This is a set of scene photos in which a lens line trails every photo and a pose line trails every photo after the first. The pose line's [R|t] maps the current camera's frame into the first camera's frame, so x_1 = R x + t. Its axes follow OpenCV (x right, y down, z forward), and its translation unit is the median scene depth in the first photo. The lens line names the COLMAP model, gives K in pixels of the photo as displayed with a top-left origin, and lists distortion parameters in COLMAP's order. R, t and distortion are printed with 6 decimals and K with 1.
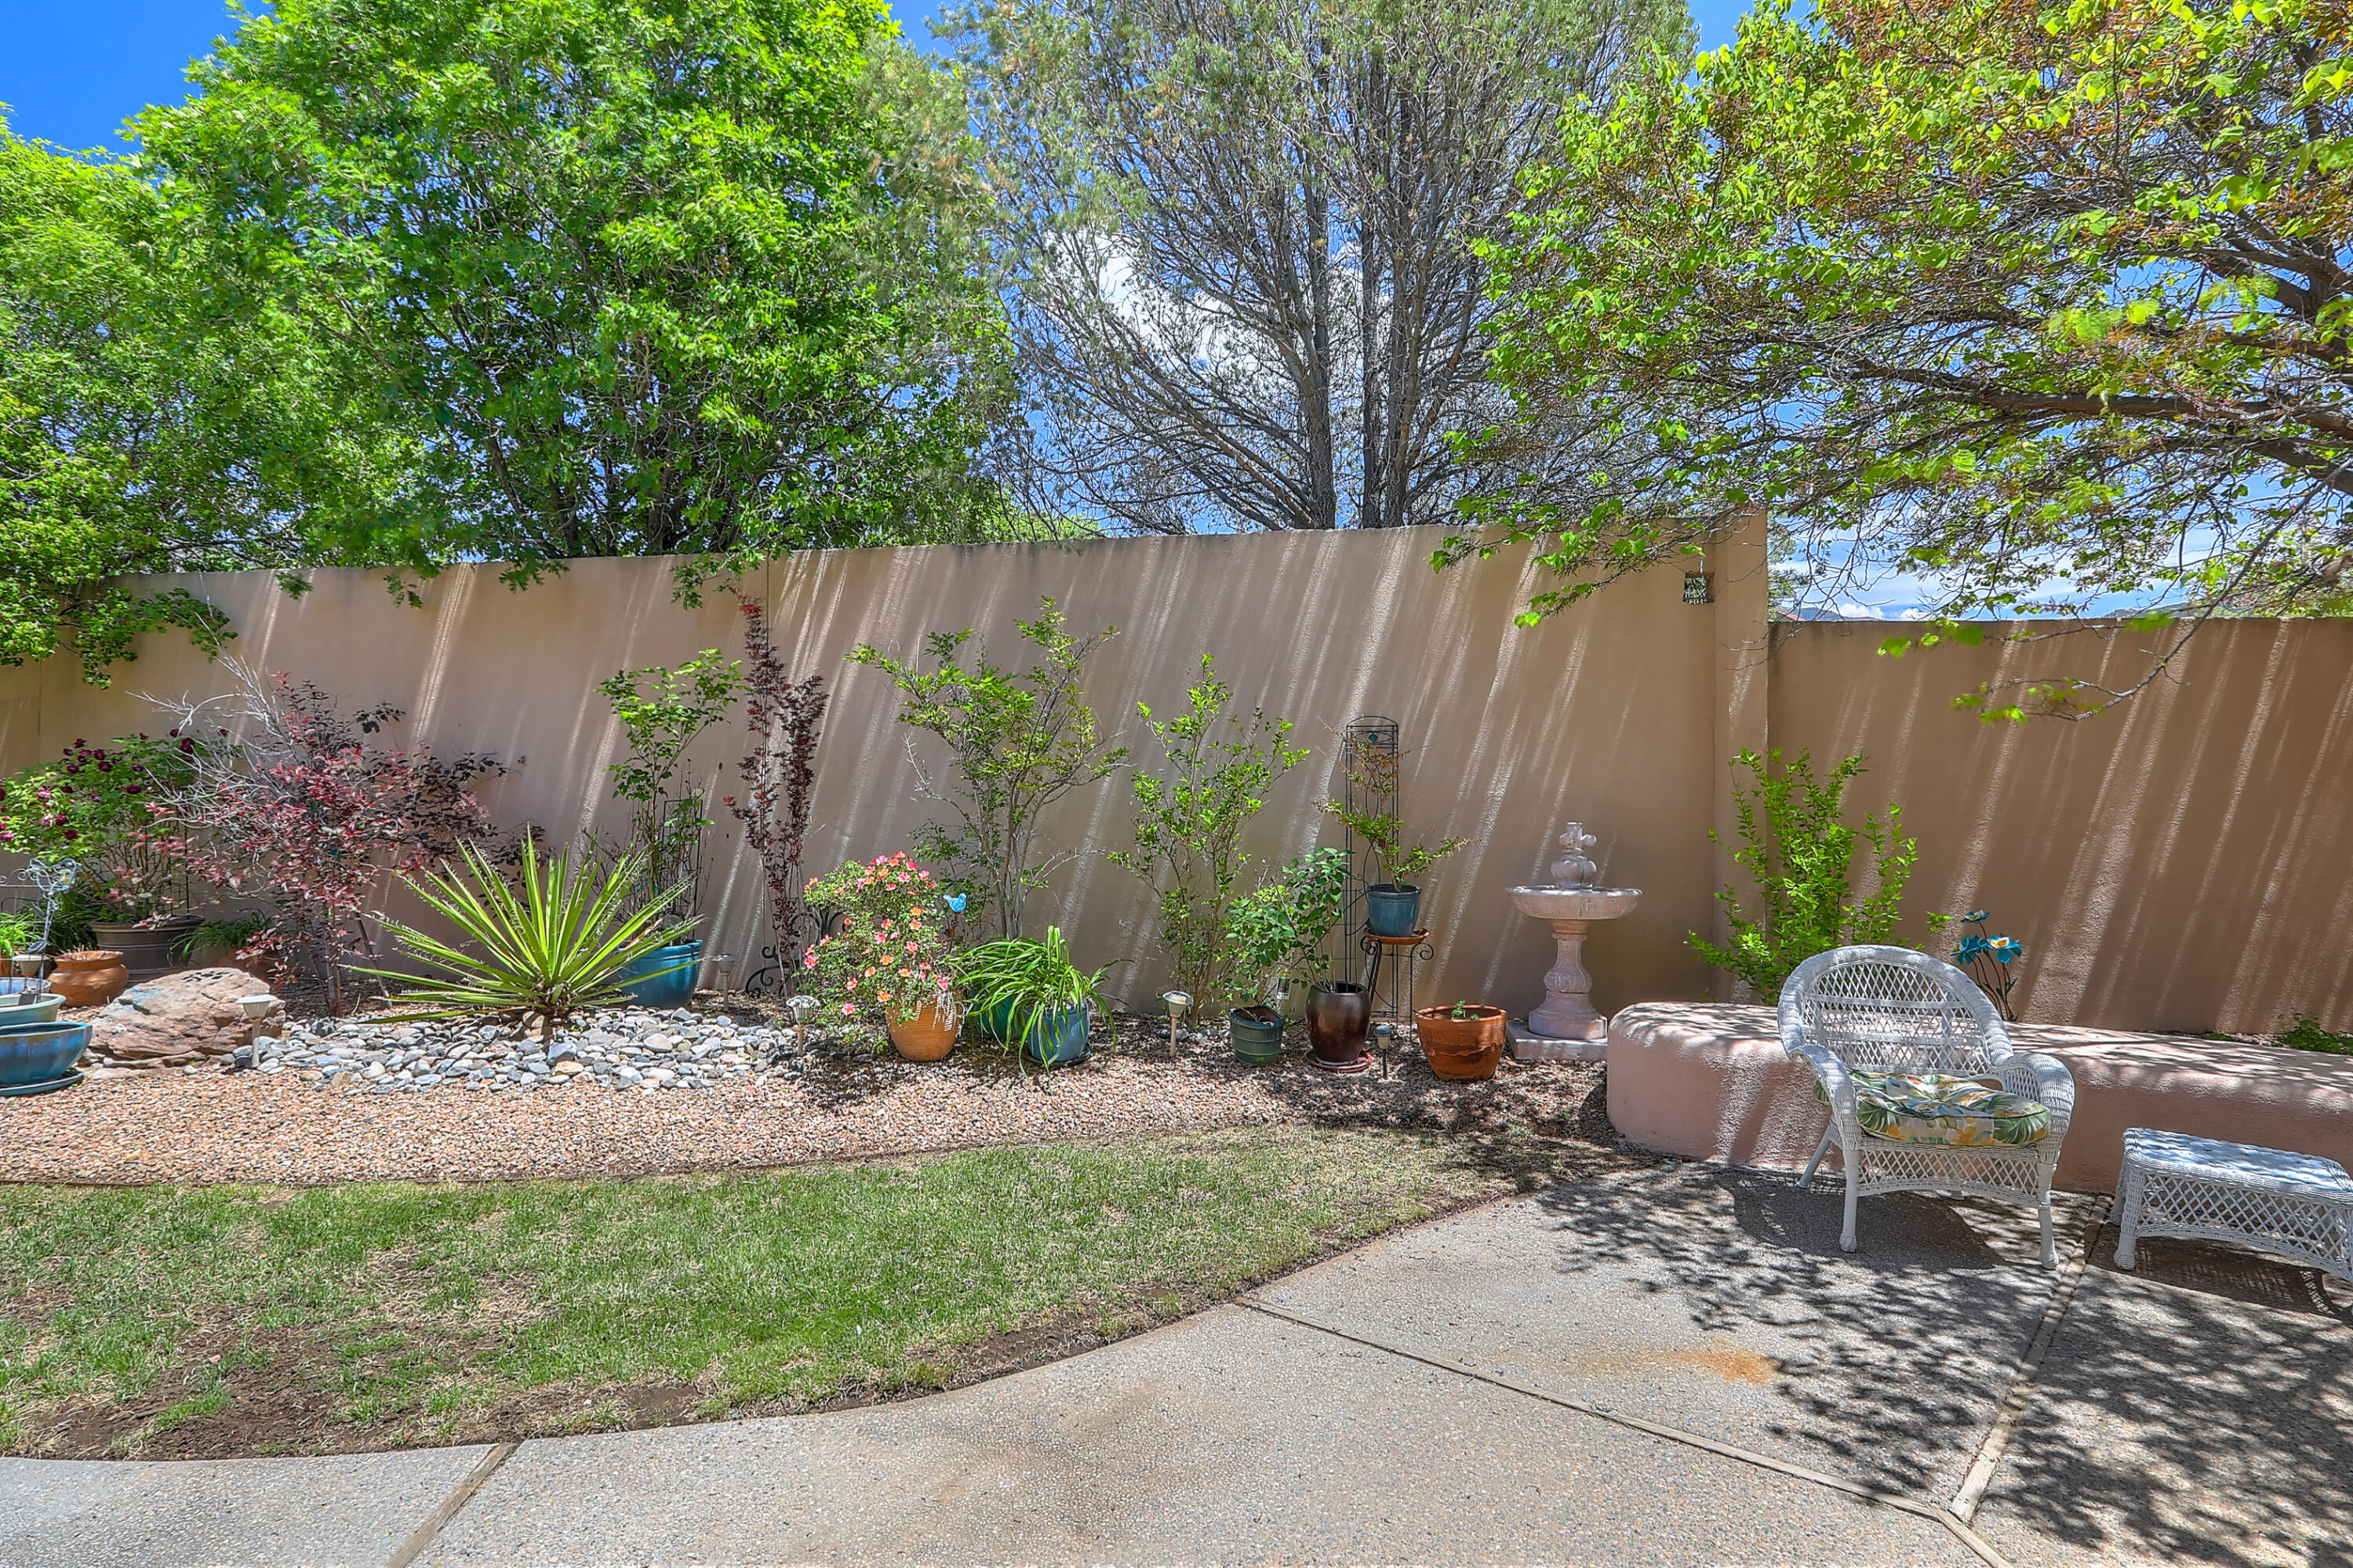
lens RADIAL K [[1060.8, 0, 1180.7], [0, 1060.8, 790.2], [0, 0, 1]] dist [-0.050635, 0.014374]
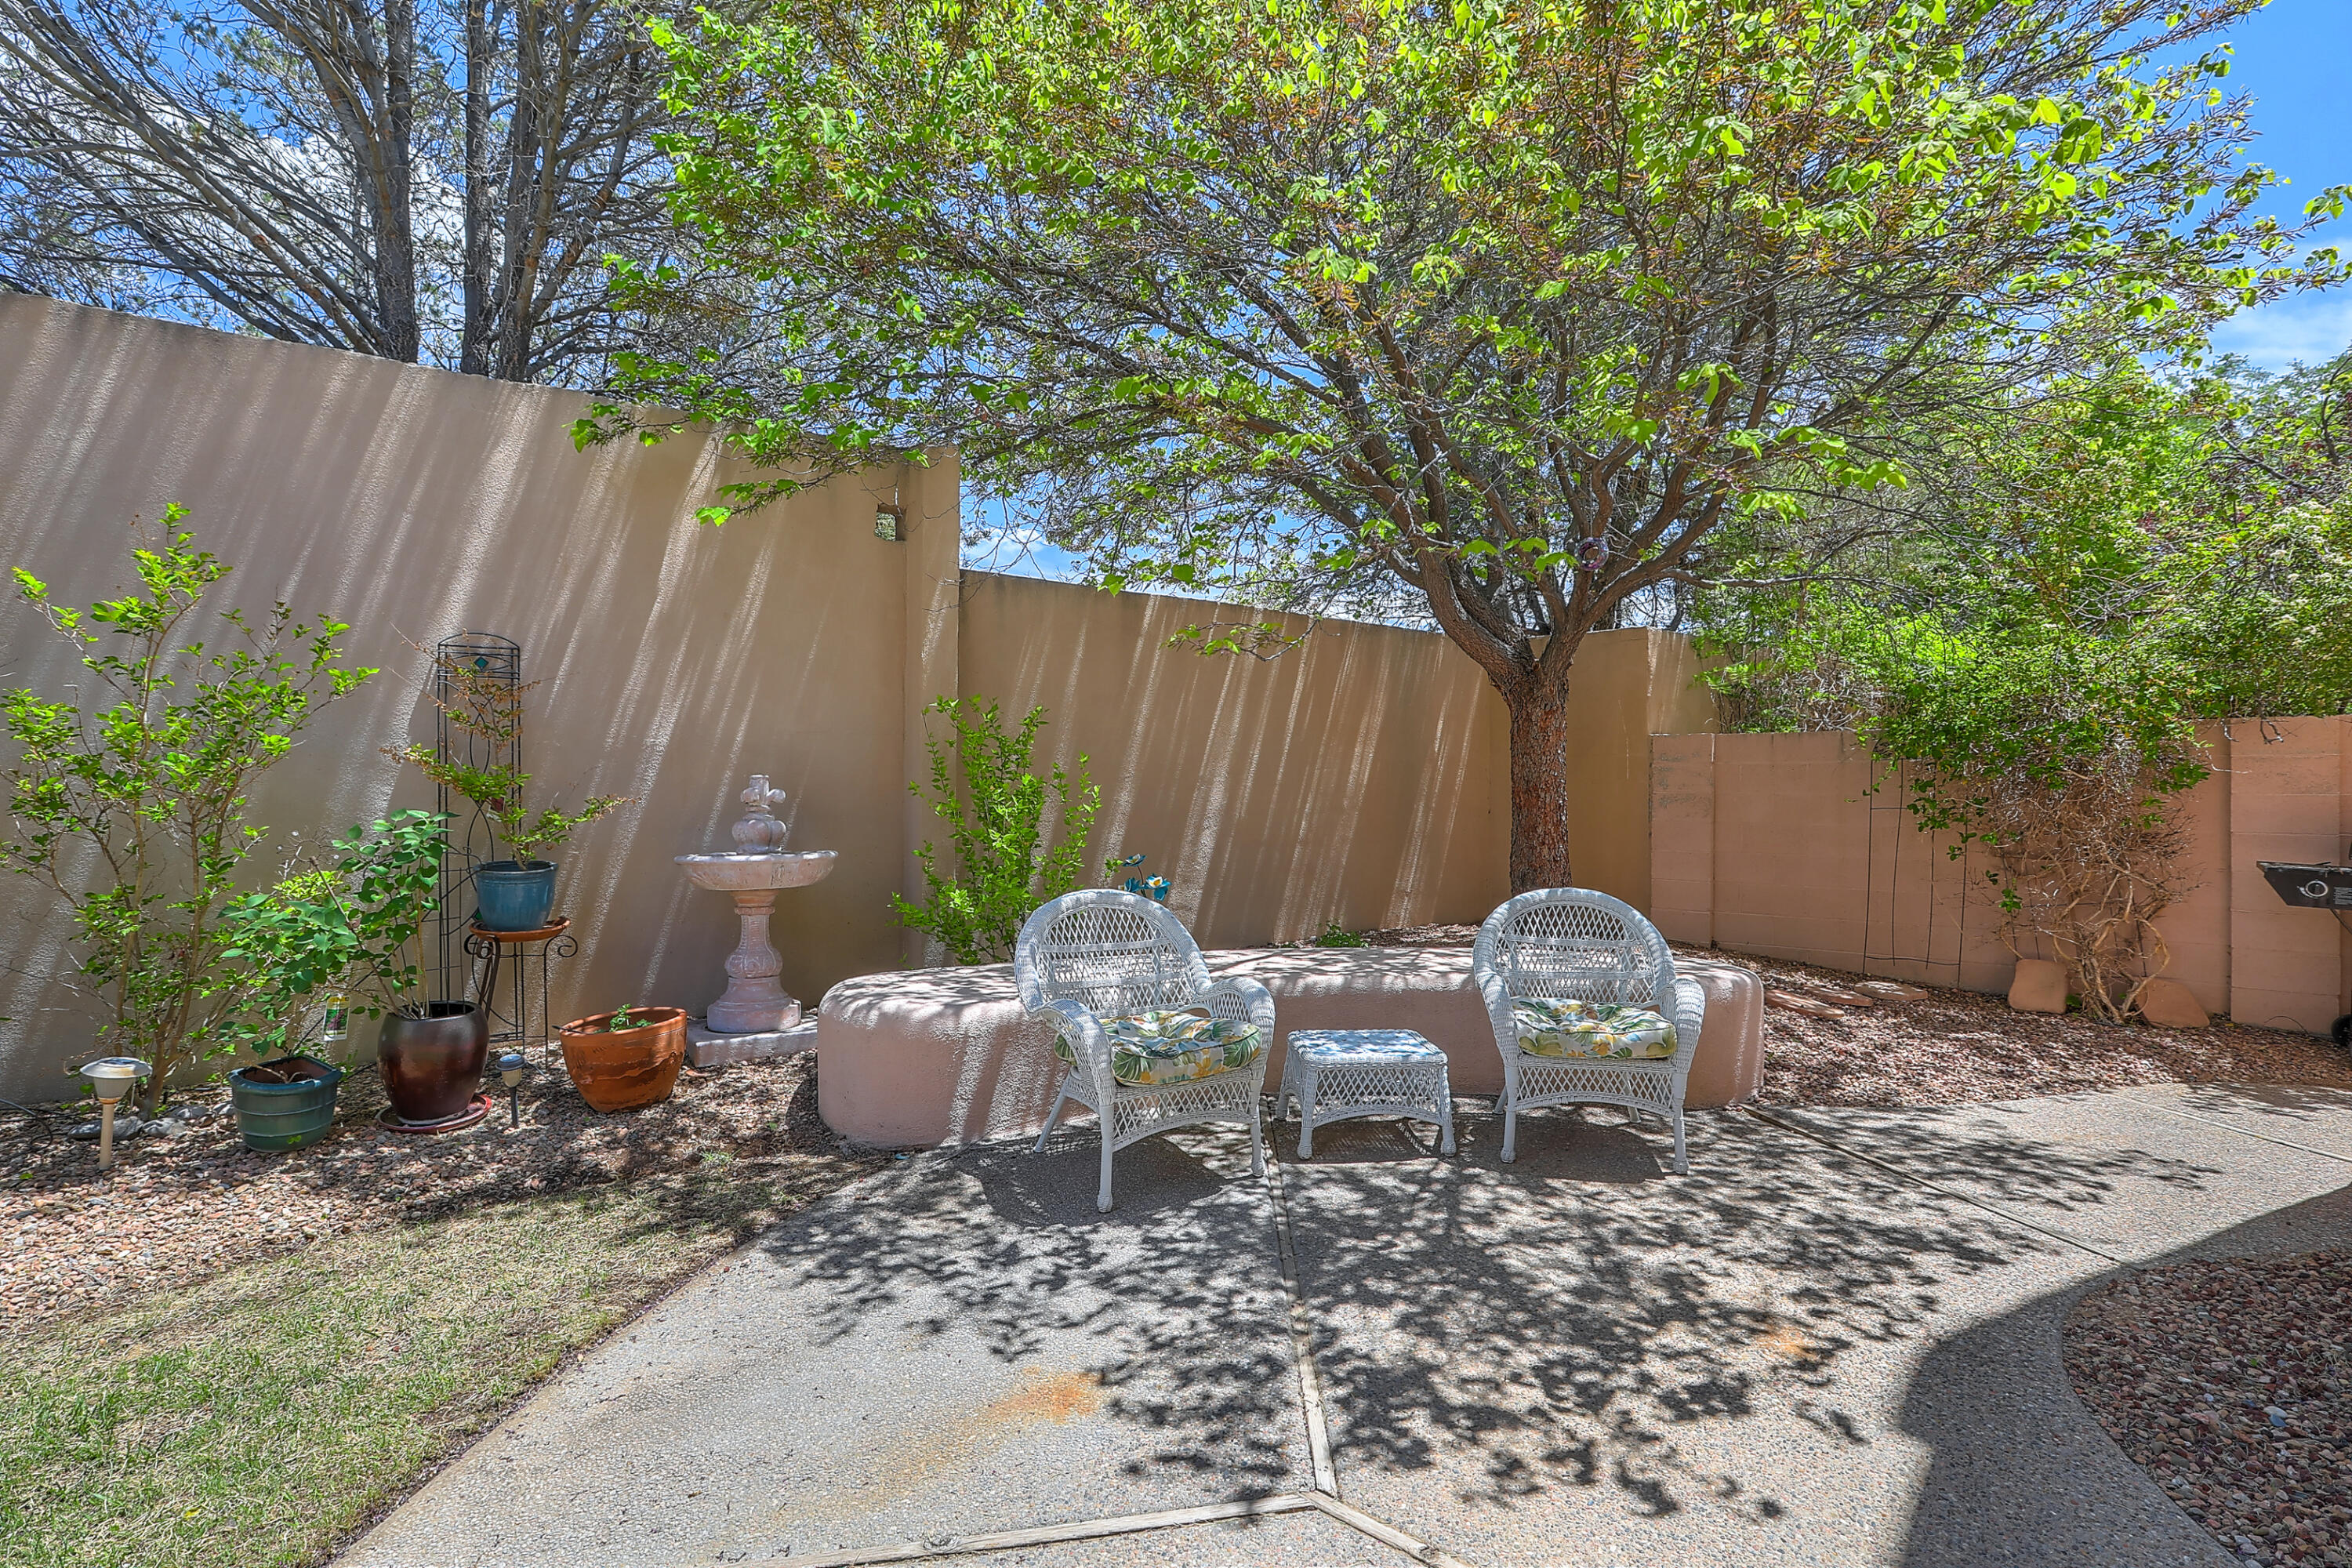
lens RADIAL K [[1060.3, 0, 1182.9], [0, 1060.3, 787.3], [0, 0, 1]] dist [-0.050635, 0.014374]
pose [[0.696933, -0.007568, 0.717096, 0.006606], [-0.004194, 0.999884, 0.014629, 0.030322], [-0.717124, -0.013204, 0.696821, 0.192007]]
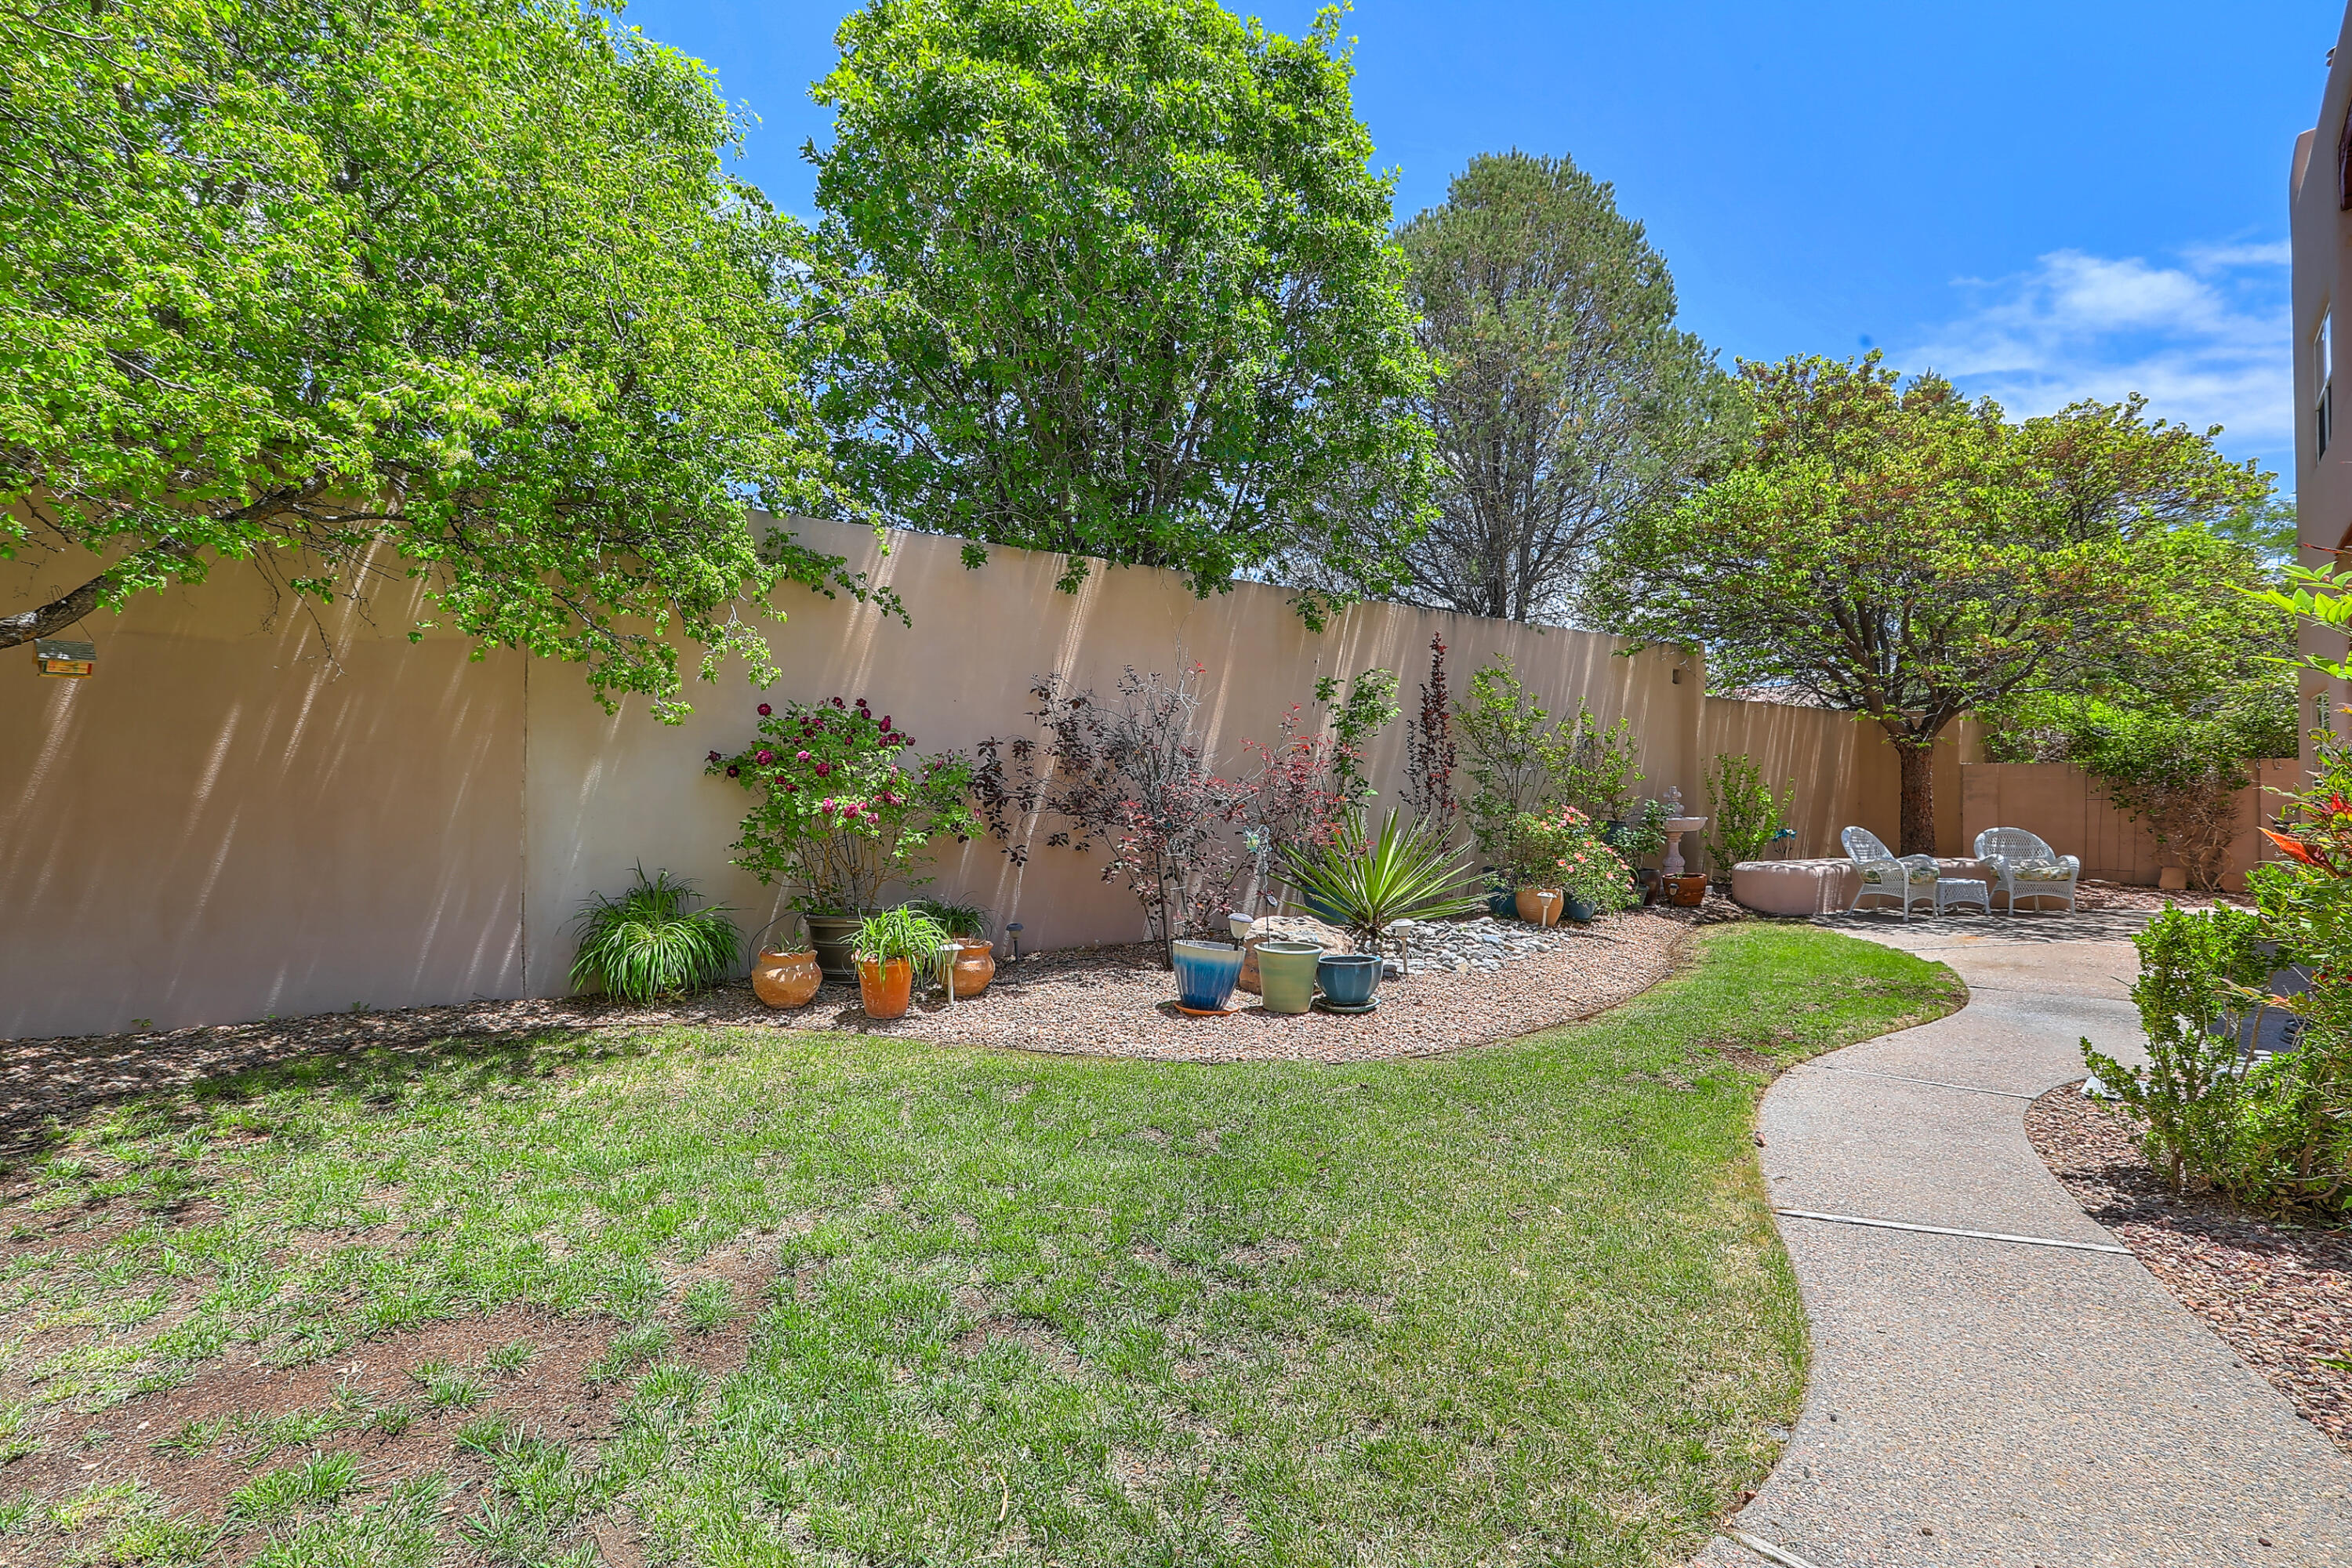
lens RADIAL K [[1060.3, 0, 1173.4], [0, 1060.3, 791.0], [0, 0, 1]] dist [-0.050635, 0.014374]
pose [[0.715780, -0.008161, 0.698278, -1.962811], [0.000995, 0.999943, 0.010668, 0.018226], [-0.698325, -0.006941, 0.715747, 0.220044]]
